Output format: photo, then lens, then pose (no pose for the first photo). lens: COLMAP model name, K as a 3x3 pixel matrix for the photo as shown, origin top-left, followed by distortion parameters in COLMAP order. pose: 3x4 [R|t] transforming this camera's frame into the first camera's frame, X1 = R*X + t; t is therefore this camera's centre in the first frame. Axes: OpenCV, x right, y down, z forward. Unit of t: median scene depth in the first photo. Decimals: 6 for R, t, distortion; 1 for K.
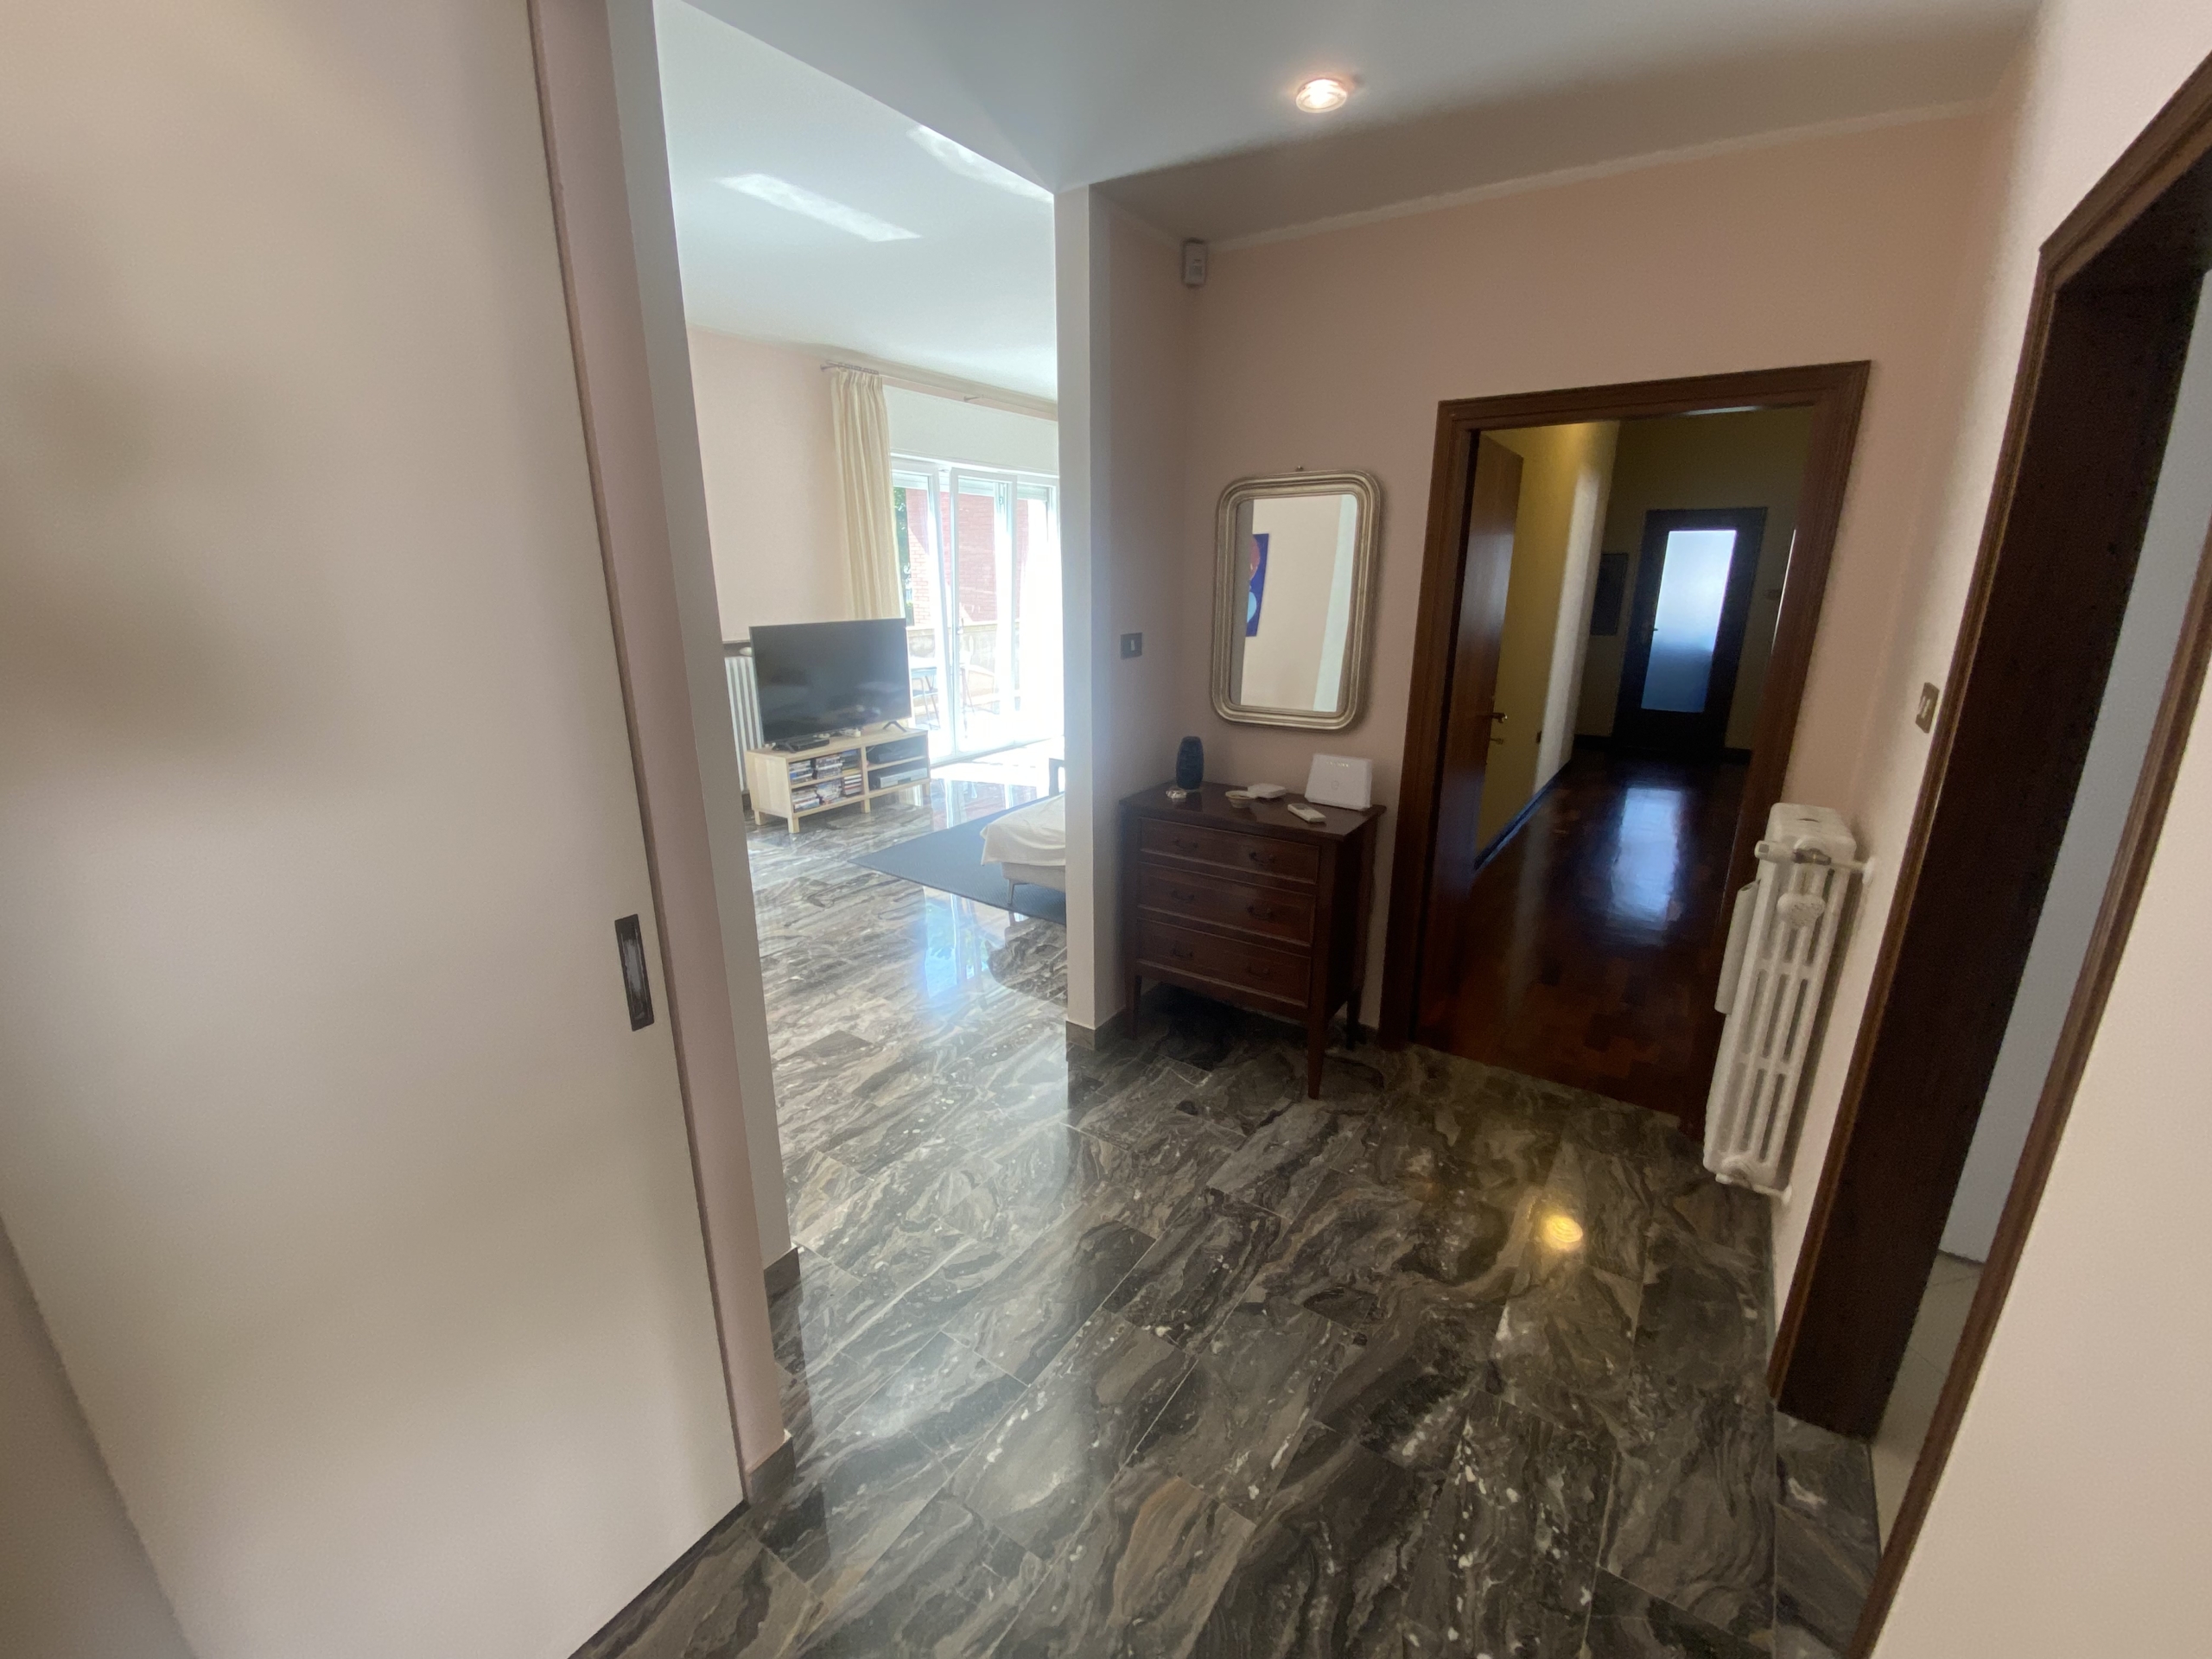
lens RADIAL K [[892.5, 0, 1104.4], [0, 892.5, 826.3], [0, 0, 1]] dist [0.026229, -0.024263]
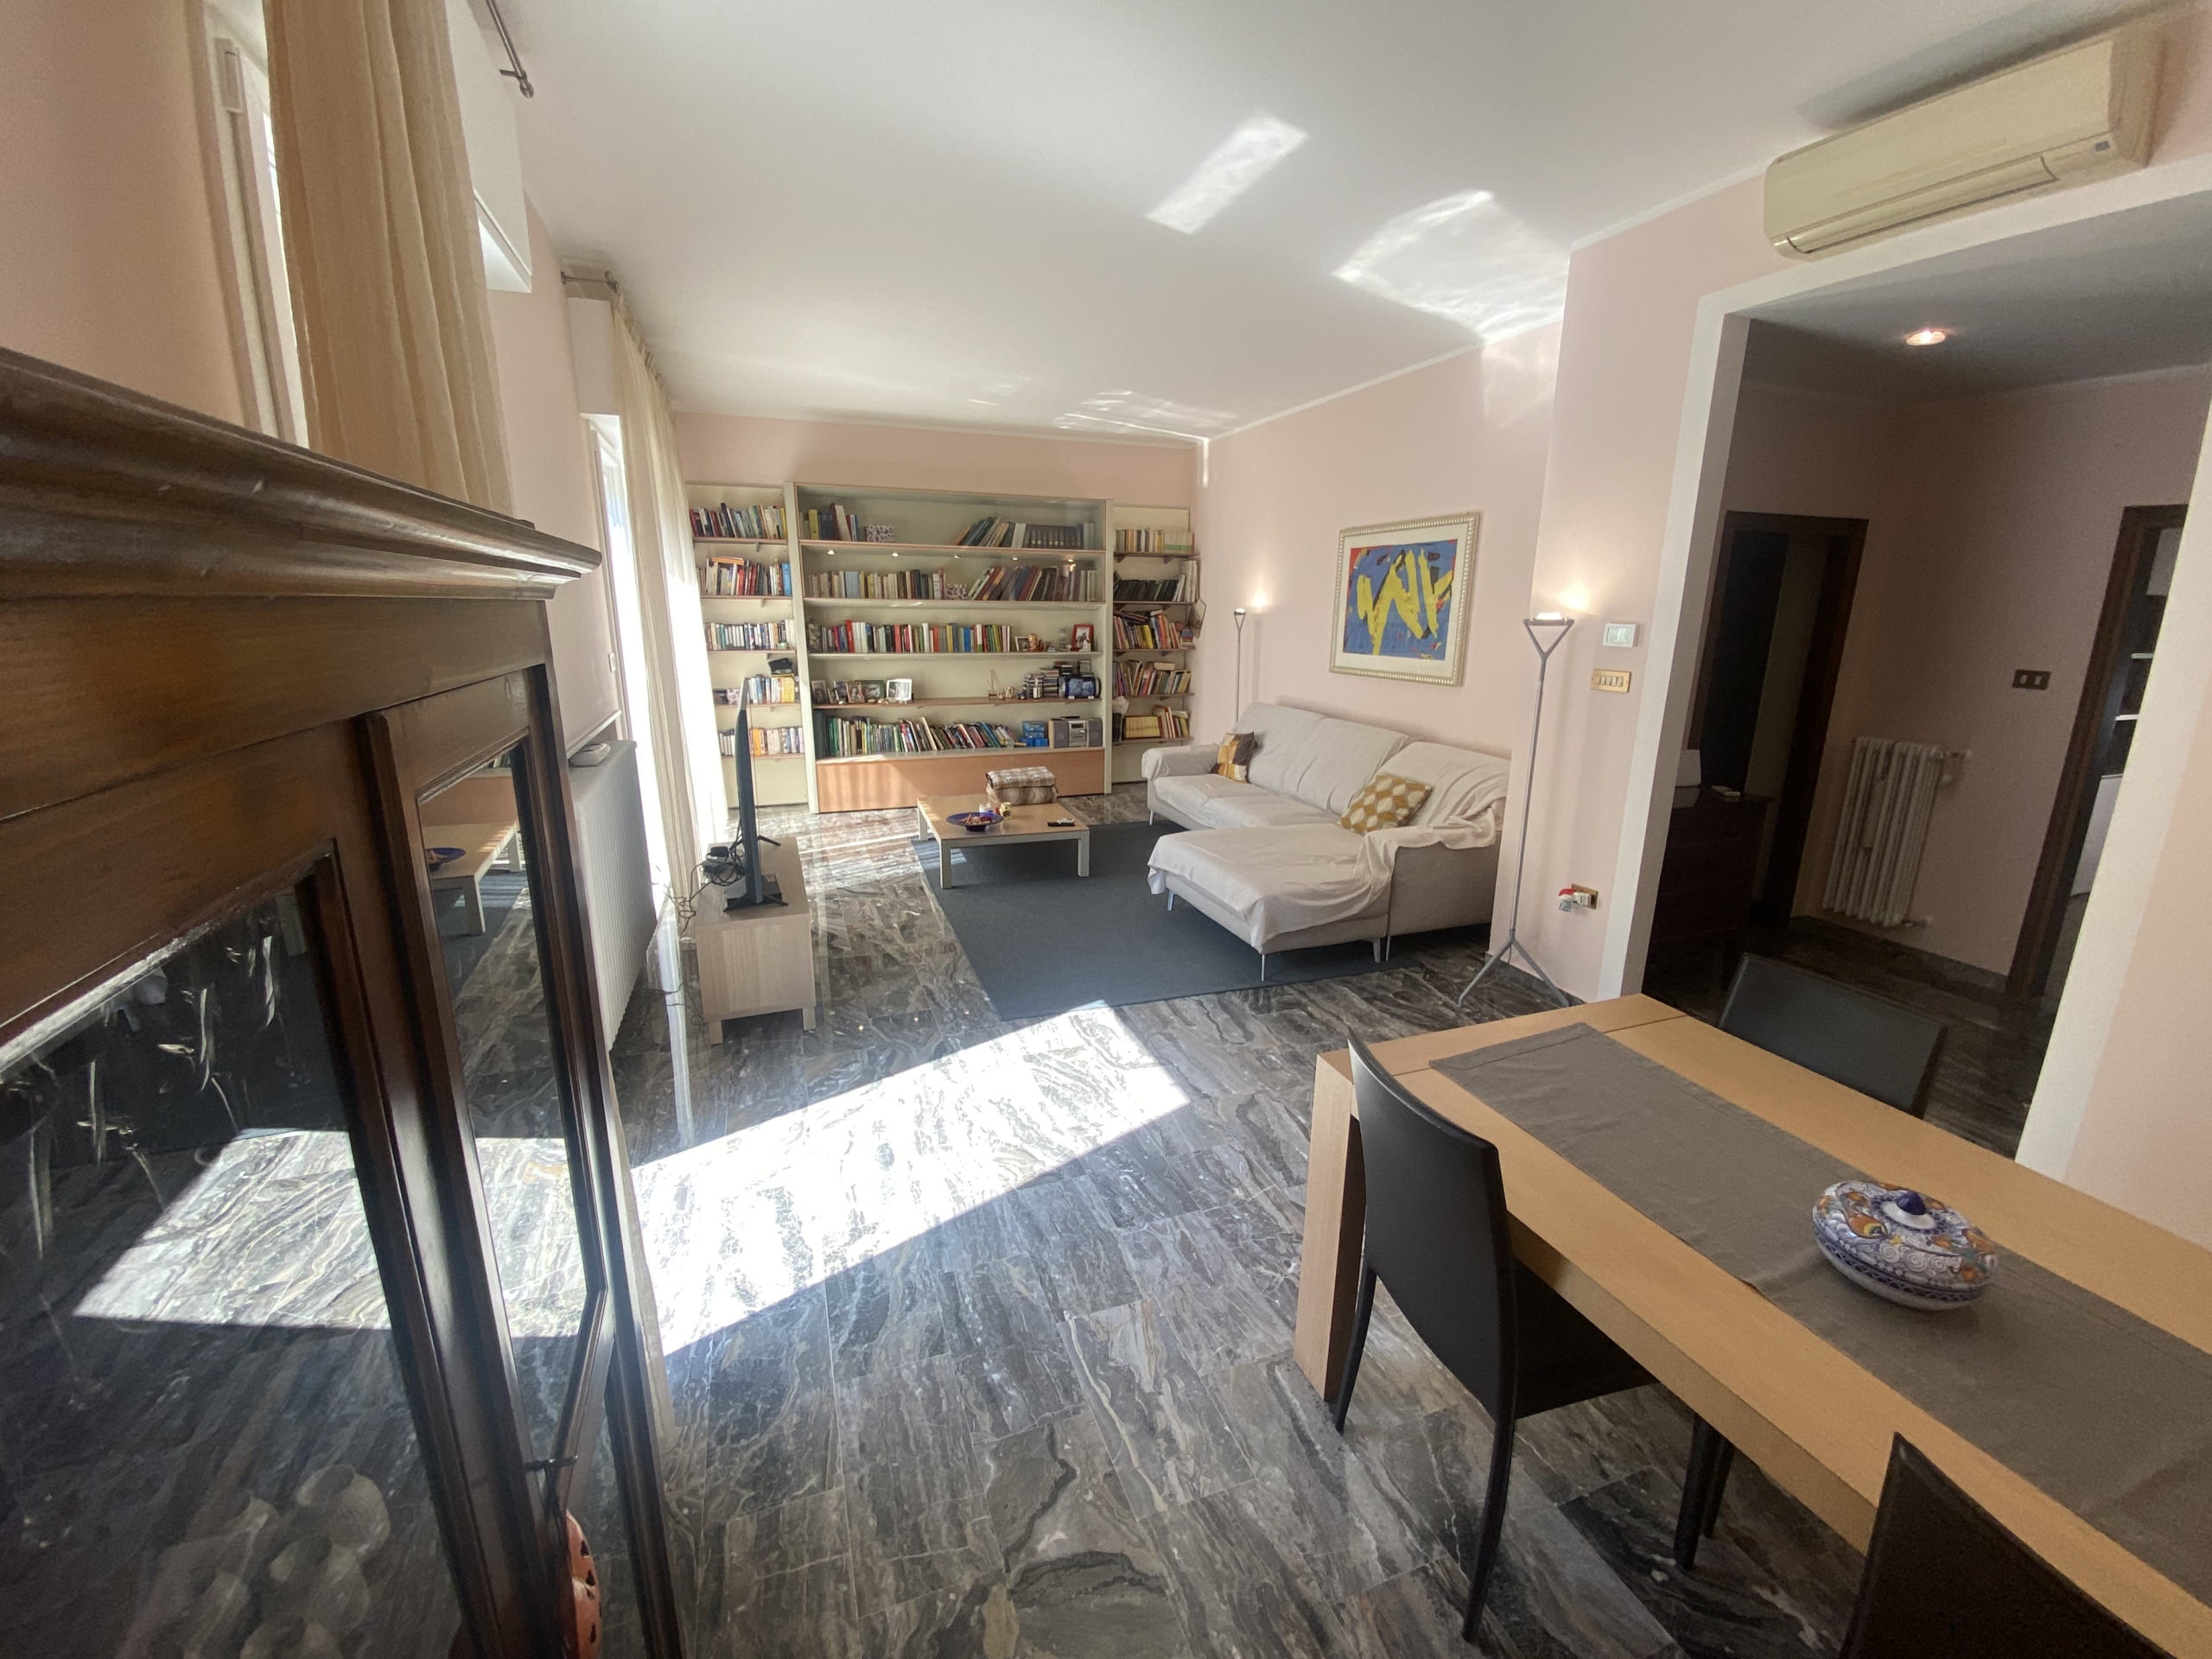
lens RADIAL K [[897.1, 0, 1106.0], [0, 897.1, 829.5], [0, 0, 1]] dist [0.027914, -0.021537]
pose [[0.574032, -0.187755, 0.797016, -0.684882], [0.215396, 0.973701, 0.074243, -0.125933], [-0.789995, 0.129056, 0.599377, 0.432321]]
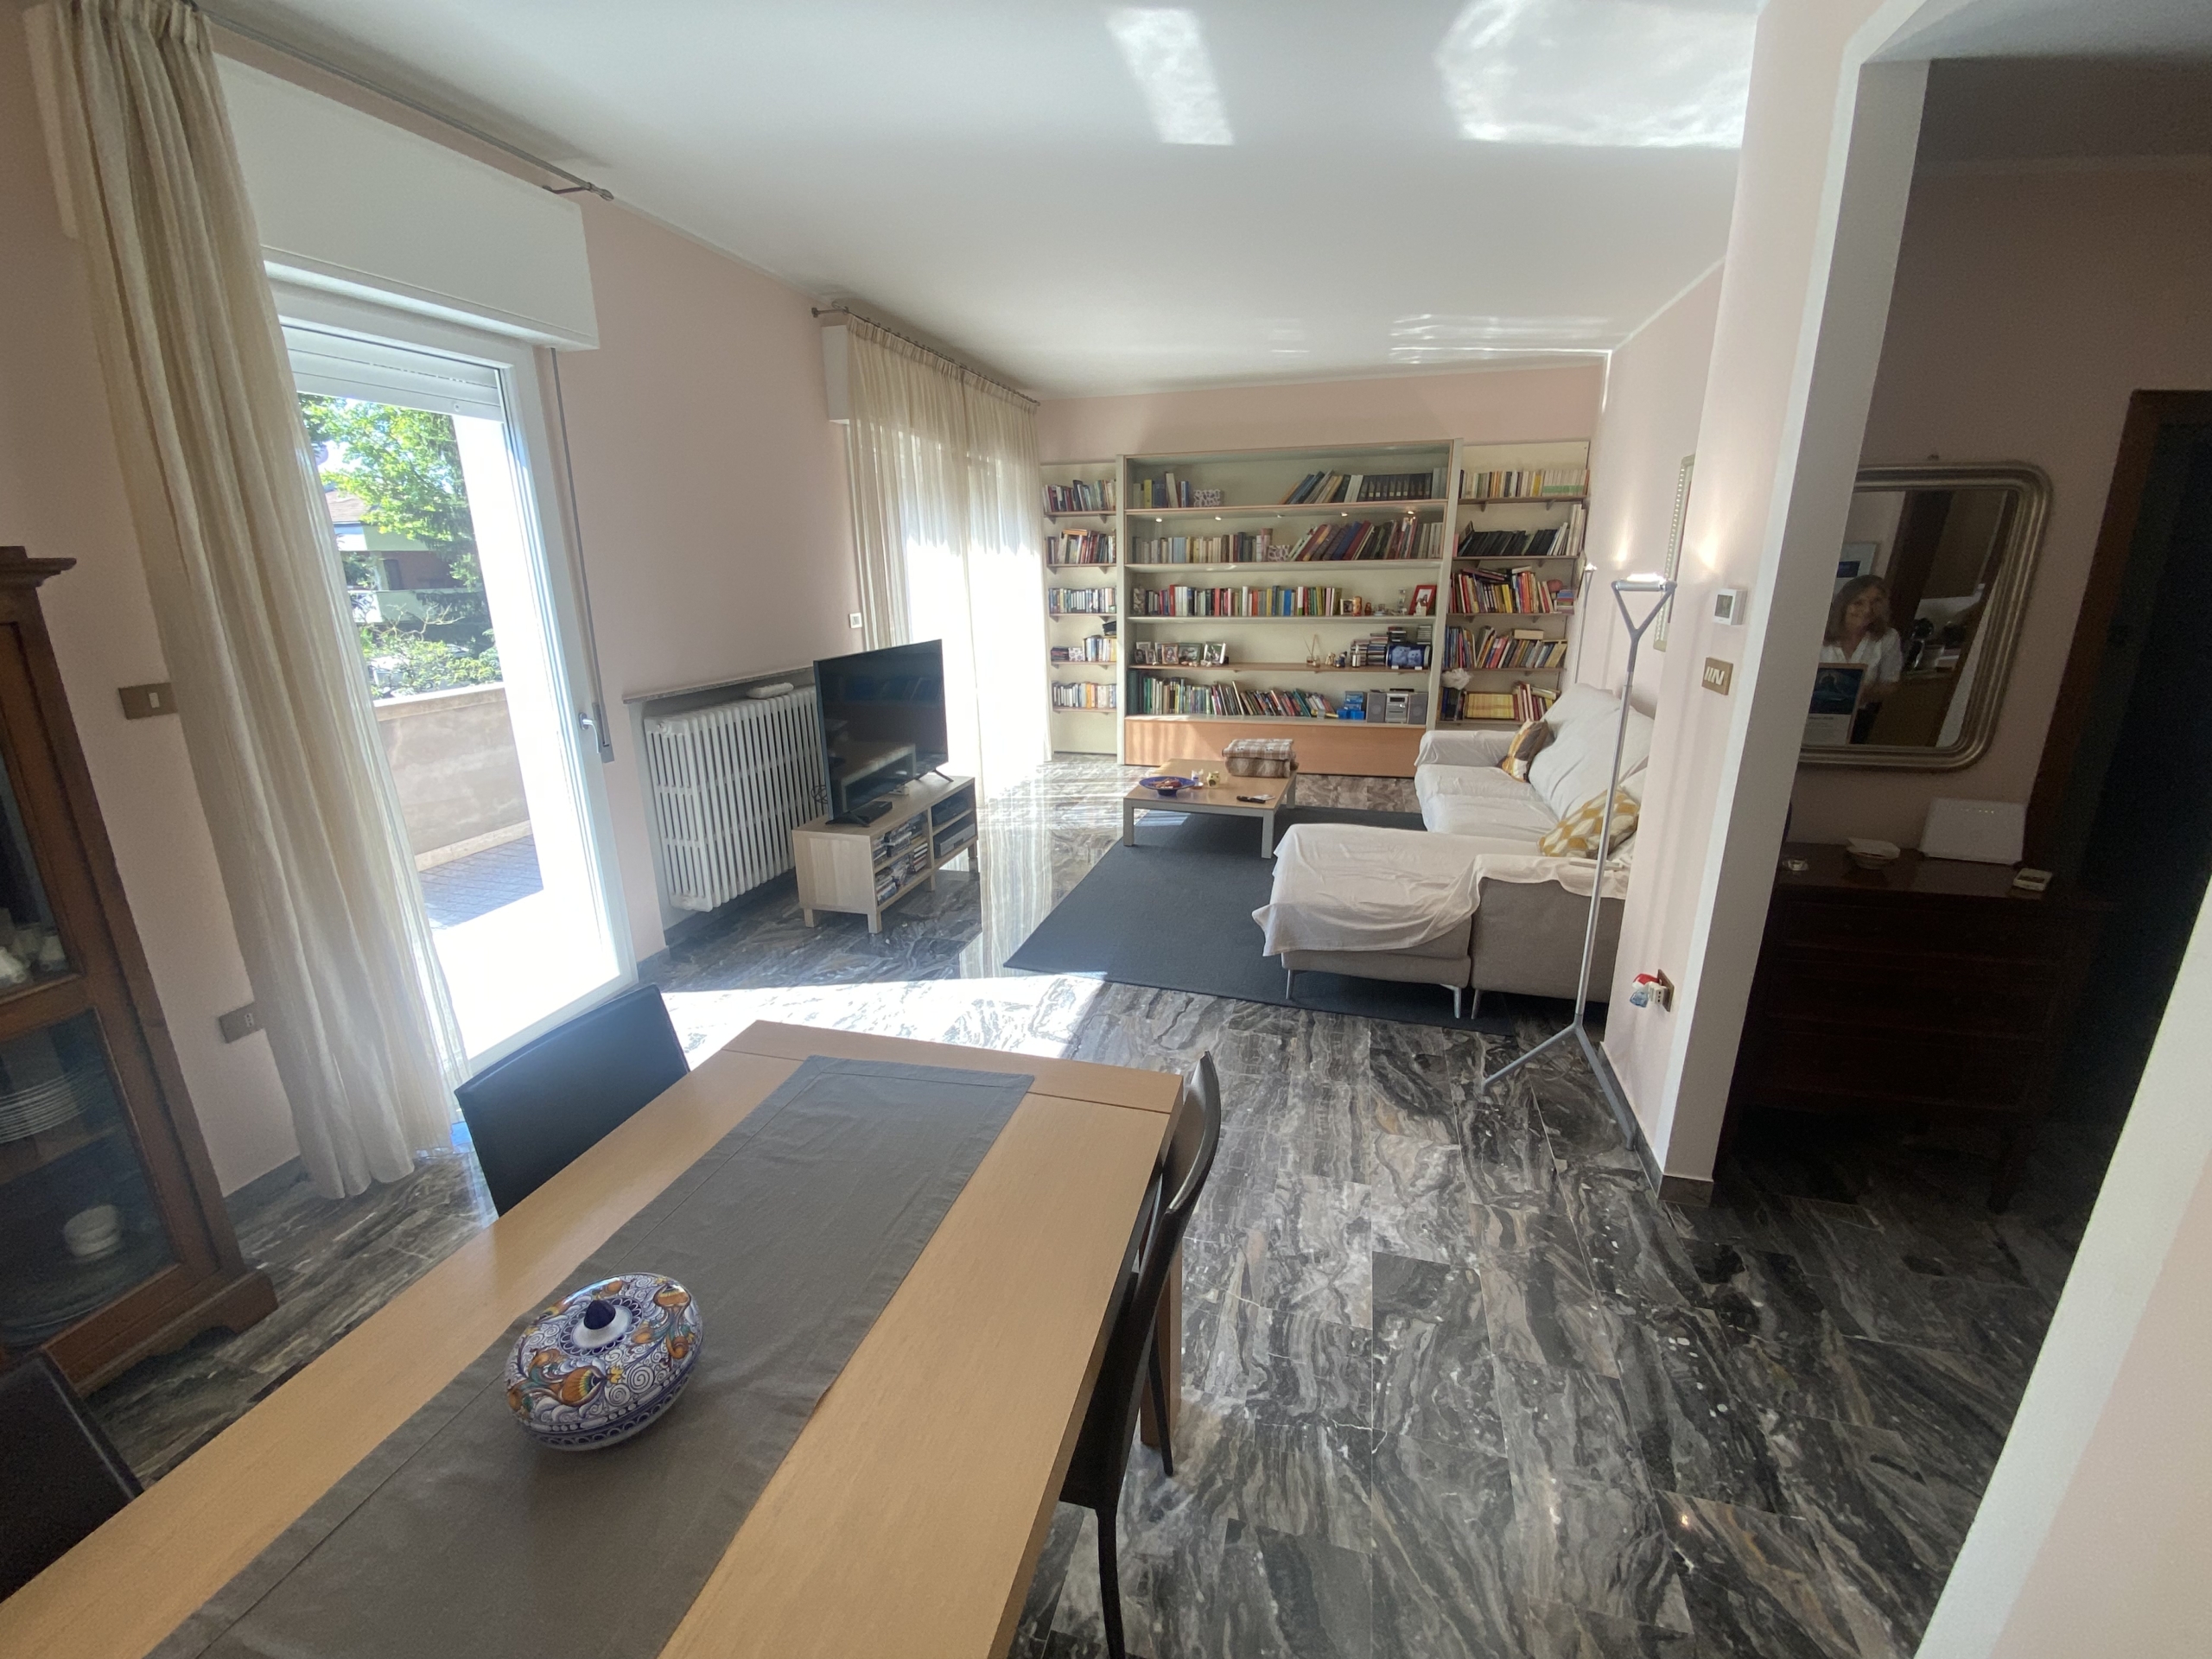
lens RADIAL K [[890.7, 0, 1095.1], [0, 890.7, 834.3], [0, 0, 1]] dist [0.029605, -0.031860]
pose [[0.949156, -0.097972, 0.299174, -0.378275], [0.095714, 0.995161, 0.022228, -0.071761], [-0.299904, 0.007537, 0.953940, 0.226153]]
